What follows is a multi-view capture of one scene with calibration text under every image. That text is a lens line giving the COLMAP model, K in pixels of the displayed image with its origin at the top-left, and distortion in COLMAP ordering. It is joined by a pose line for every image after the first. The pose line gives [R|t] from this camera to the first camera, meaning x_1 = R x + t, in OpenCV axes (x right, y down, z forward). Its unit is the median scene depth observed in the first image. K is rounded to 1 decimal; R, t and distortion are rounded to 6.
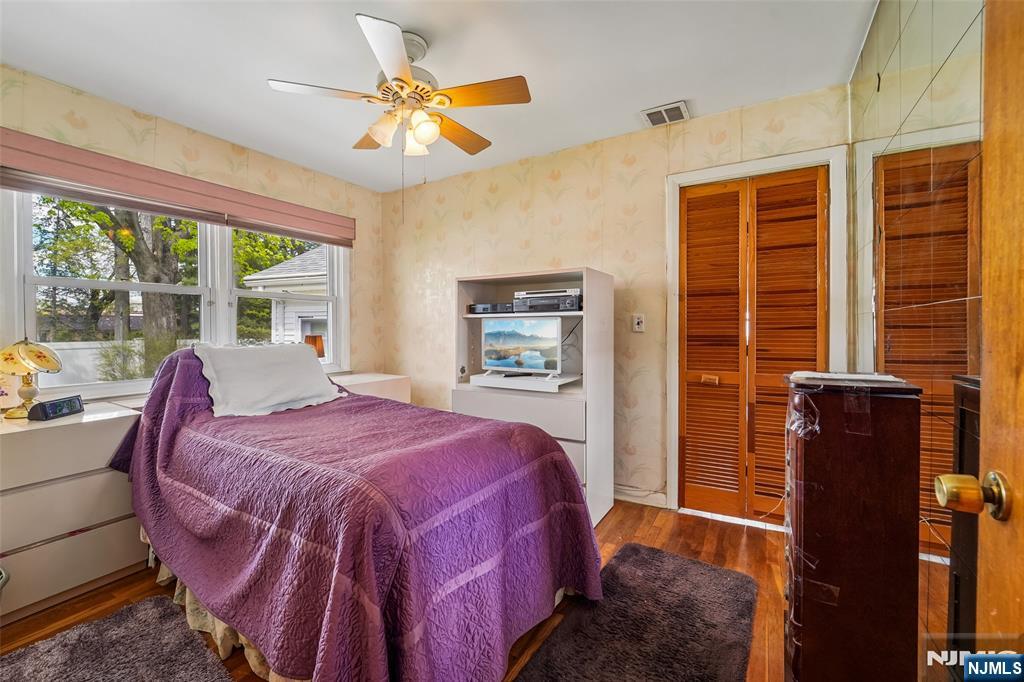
lens RADIAL K [[418.8, 0, 511.3], [0, 418.8, 342.9], [0, 0, 1]] dist [-0.011306, -0.000598]
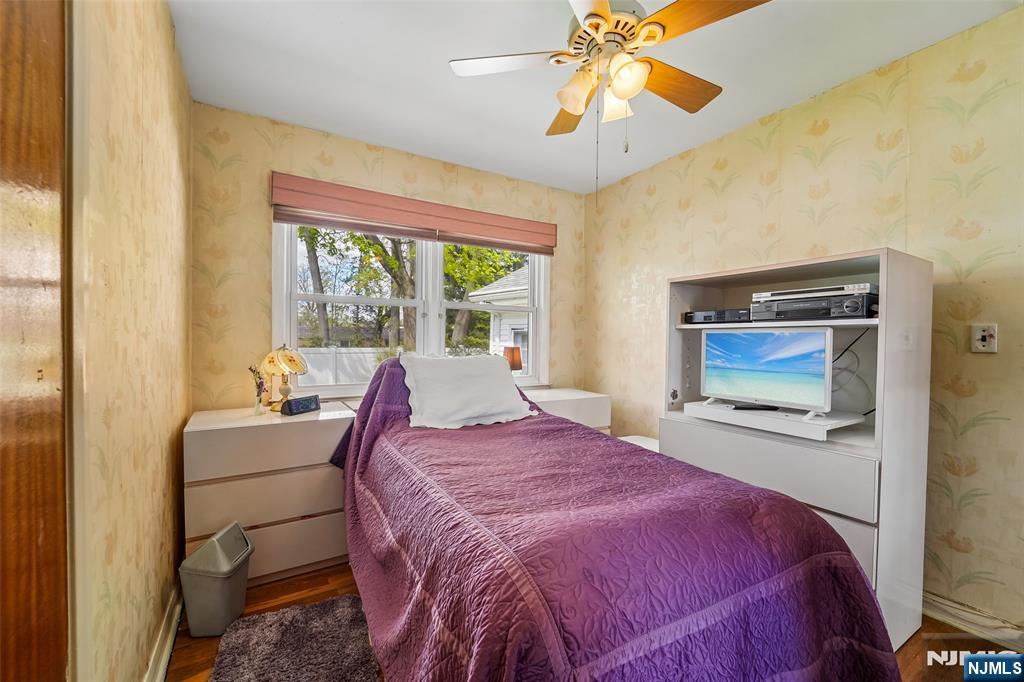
lens RADIAL K [[418.8, 0, 511.3], [0, 418.8, 342.9], [0, 0, 1]] dist [-0.011306, -0.000598]
pose [[0.882491, 0.016522, -0.470038, -0.021289], [-0.030887, 0.999261, -0.022865, -0.006633], [0.469313, 0.034696, 0.882350, 0.179406]]
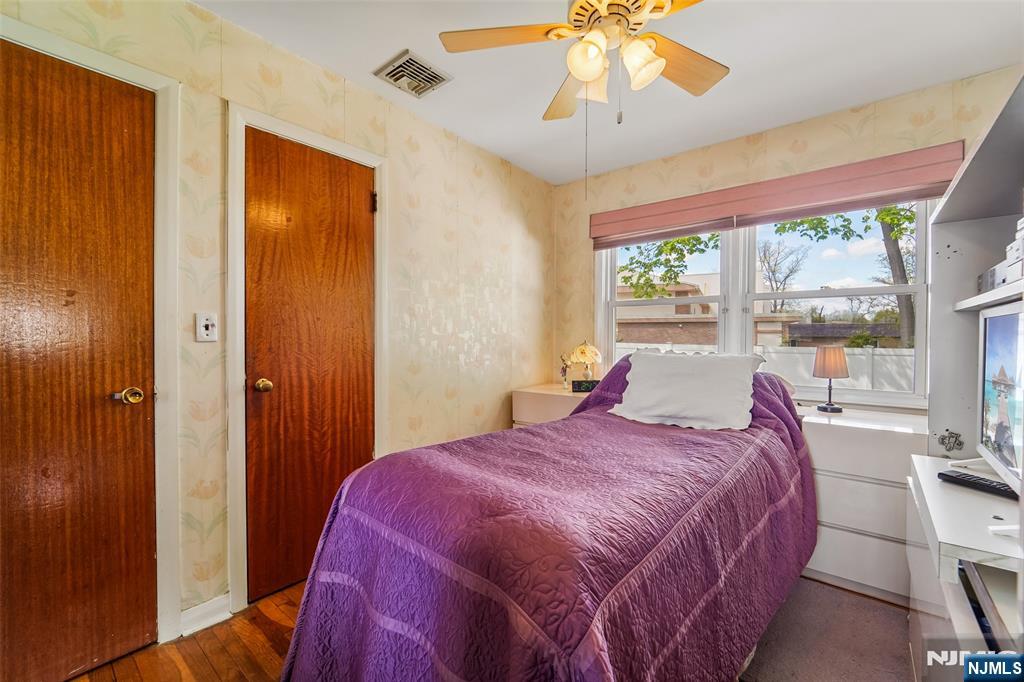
lens RADIAL K [[411.0, 0, 512.0], [0, 411.0, 341.0], [0, 0, 1]] dist [-0.011065, -0.000175]
pose [[-0.176023, 0.012818, -0.984303, 0.372806], [-0.032834, 0.999282, 0.018884, -0.025357], [0.983838, 0.035643, -0.175475, 0.773442]]
